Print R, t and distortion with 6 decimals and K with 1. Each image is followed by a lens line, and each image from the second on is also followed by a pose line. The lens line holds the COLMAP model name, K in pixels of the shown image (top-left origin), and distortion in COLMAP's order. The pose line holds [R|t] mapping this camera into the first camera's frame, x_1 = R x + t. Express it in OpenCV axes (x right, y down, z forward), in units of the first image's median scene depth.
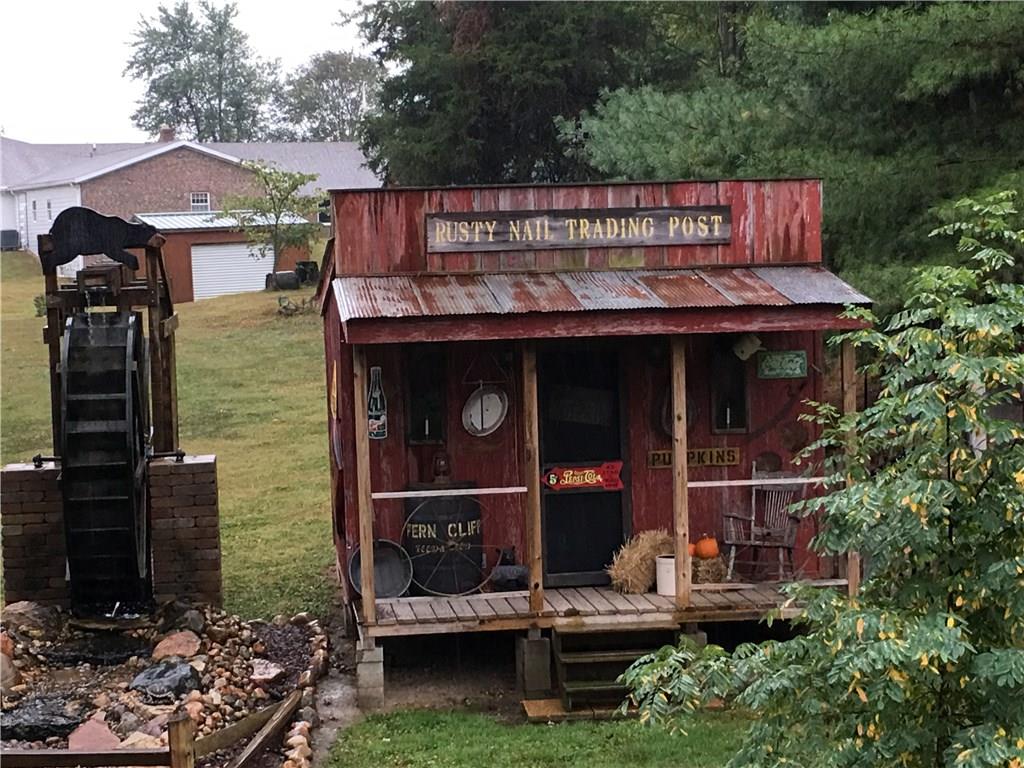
lens RADIAL K [[2097.5, 0, 512.0], [0, 2097.5, 382.3], [0, 0, 1]] dist [0.067167, 0.000000]
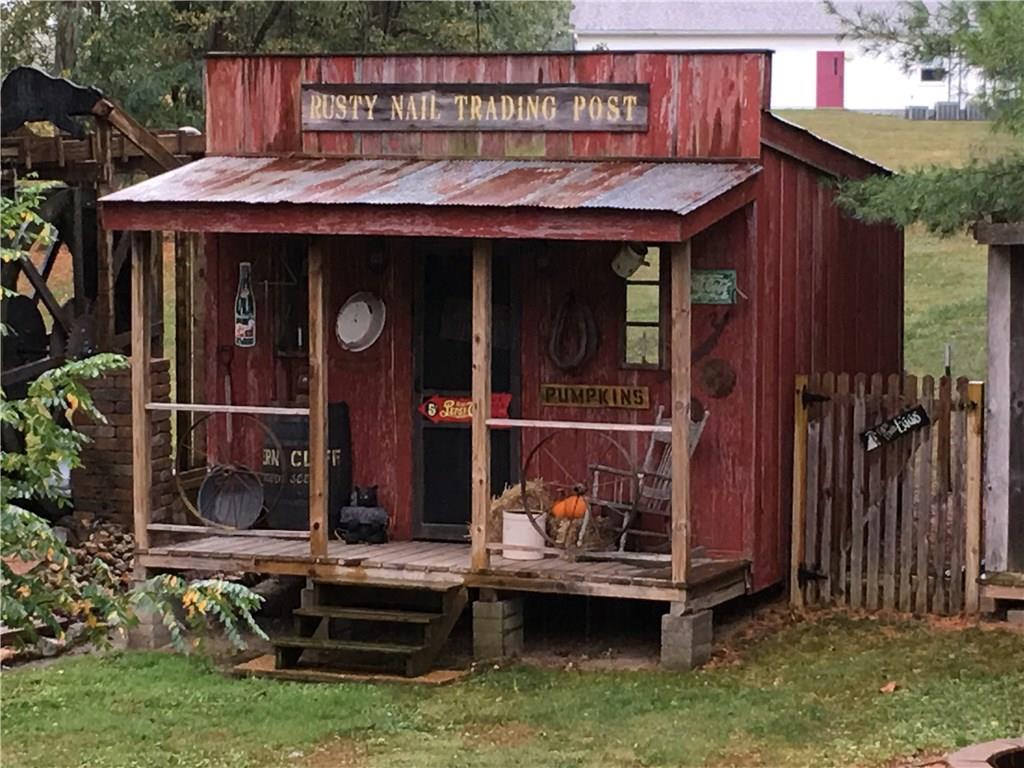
lens RADIAL K [[3176.5, 0, 512.0], [0, 3176.5, 385.3], [0, 0, 1]] dist [0.118071, 0.000000]
pose [[0.883017, 0.068672, -0.464290, 0.633848], [-0.059271, 0.997634, 0.034833, -0.008934], [0.465584, -0.003240, 0.884998, -0.095831]]
